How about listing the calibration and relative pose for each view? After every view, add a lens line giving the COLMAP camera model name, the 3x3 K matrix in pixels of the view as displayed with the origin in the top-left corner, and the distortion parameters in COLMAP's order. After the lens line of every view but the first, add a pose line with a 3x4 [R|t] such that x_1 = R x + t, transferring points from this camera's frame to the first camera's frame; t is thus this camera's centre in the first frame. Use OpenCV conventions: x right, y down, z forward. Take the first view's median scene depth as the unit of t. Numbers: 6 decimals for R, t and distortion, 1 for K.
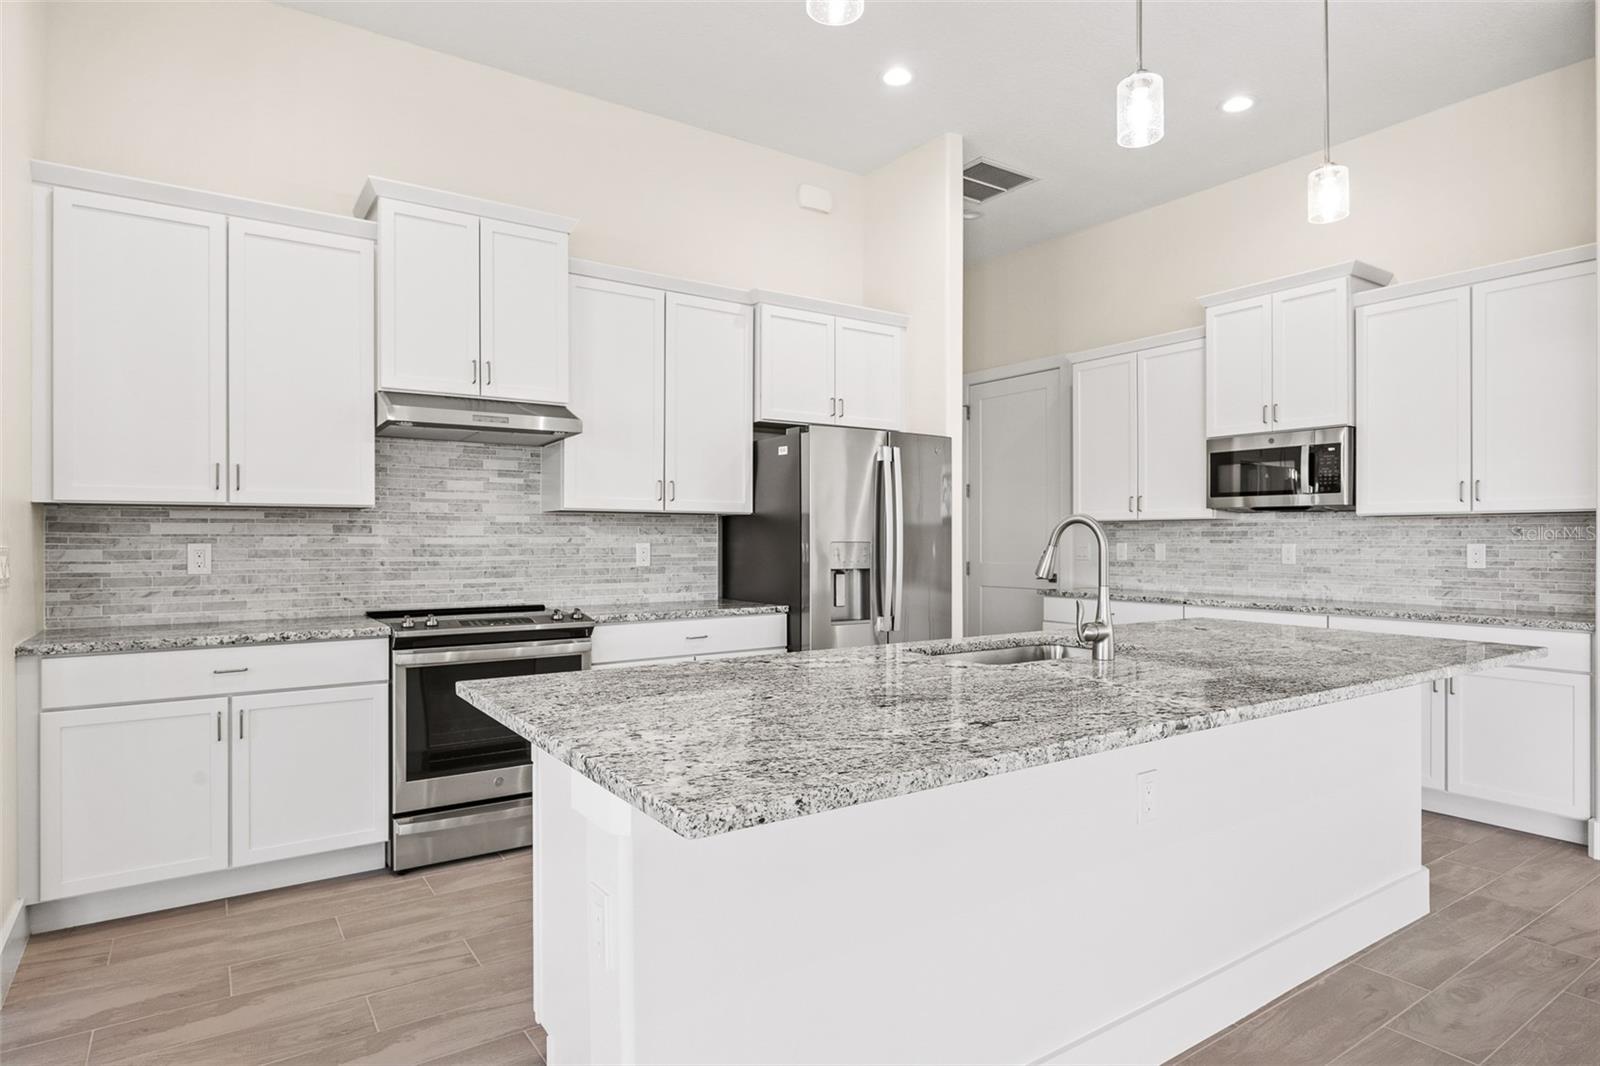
lens RADIAL K [[883.0, 0, 799.7], [0, 883.0, 536.3], [0, 0, 1]] dist [0.000357, -0.000214]
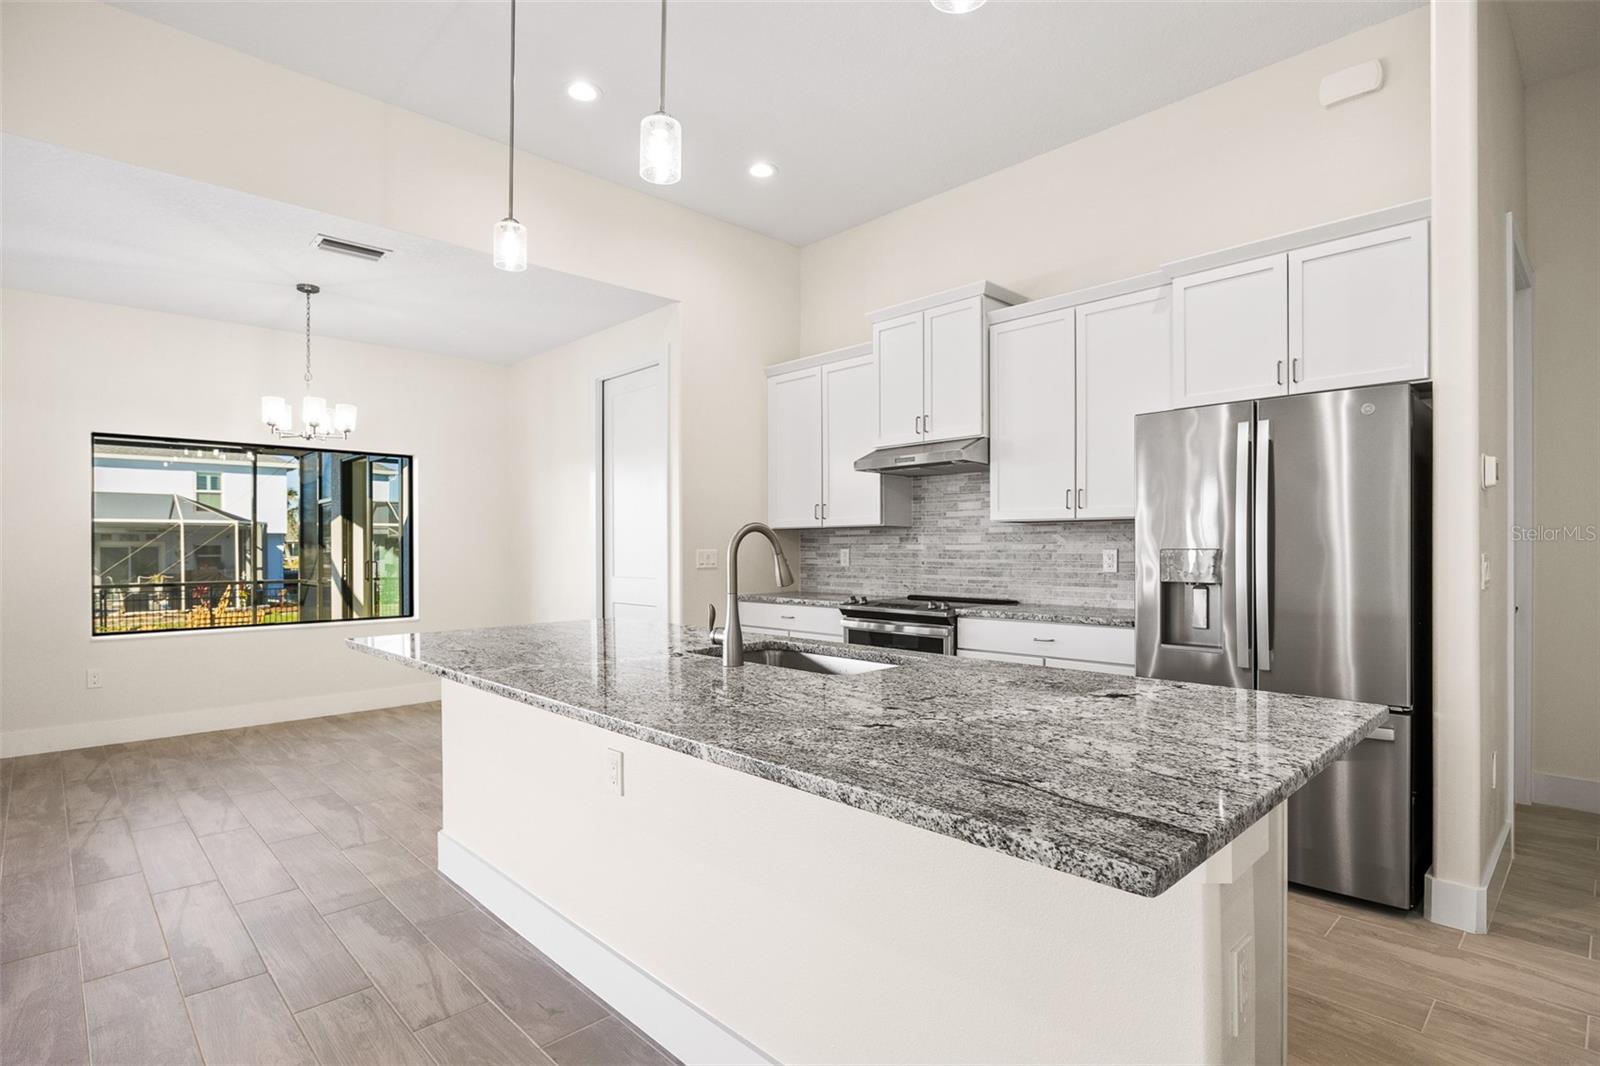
lens RADIAL K [[802.3, 0, 799.9], [0, 802.3, 545.0], [0, 0, 1]] dist [-0.008825, -0.000048]
pose [[0.163767, -0.001871, -0.986497, 0.735931], [0.006423, 0.999979, -0.000831, 0.001022], [0.986478, -0.006200, 0.163776, 0.537325]]
